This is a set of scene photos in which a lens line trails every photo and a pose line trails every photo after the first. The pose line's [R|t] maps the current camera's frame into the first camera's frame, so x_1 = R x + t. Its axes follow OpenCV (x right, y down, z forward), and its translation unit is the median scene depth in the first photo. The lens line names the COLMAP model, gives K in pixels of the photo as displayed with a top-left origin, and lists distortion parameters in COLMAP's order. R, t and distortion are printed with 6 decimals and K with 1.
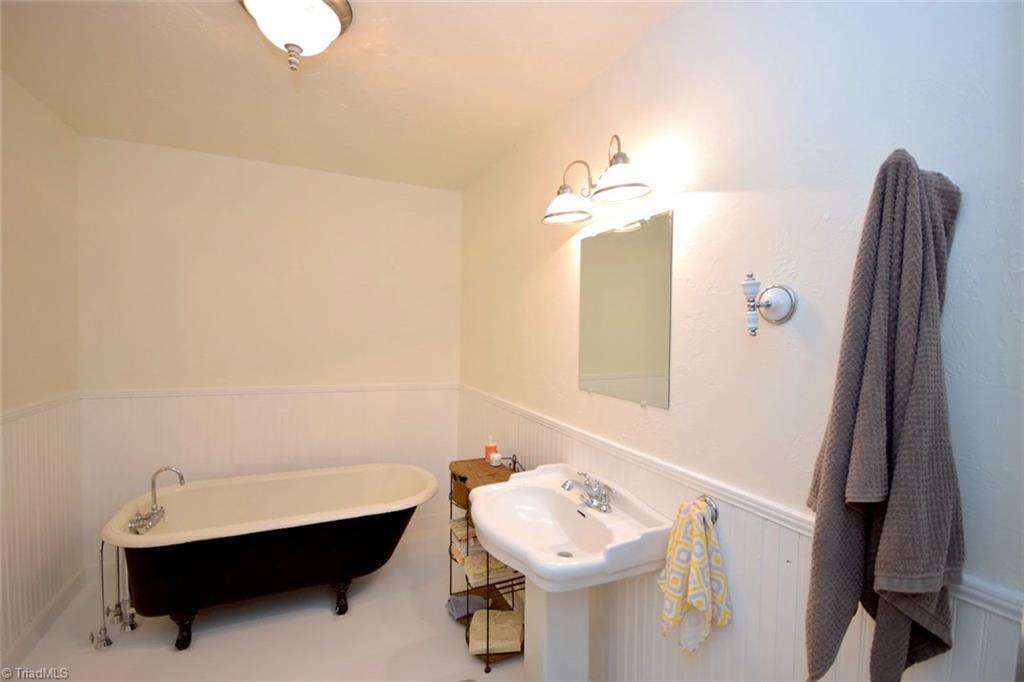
lens RADIAL K [[448.8, 0, 510.1], [0, 448.8, 340.0], [0, 0, 1]] dist [0.008298, -0.009545]
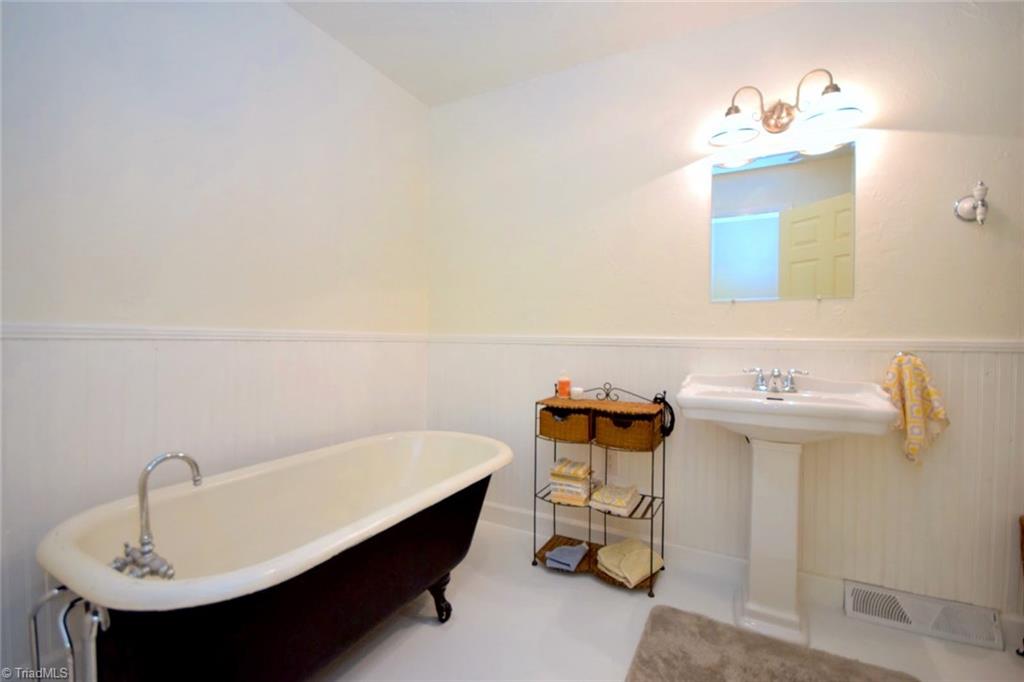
lens RADIAL K [[448.8, 0, 510.1], [0, 448.8, 340.0], [0, 0, 1]] dist [0.008298, -0.009545]
pose [[0.804686, -0.013485, 0.593548, -0.900498], [0.017278, 0.999850, -0.000708, 0.196141], [-0.593450, 0.010825, 0.804798, 0.422849]]
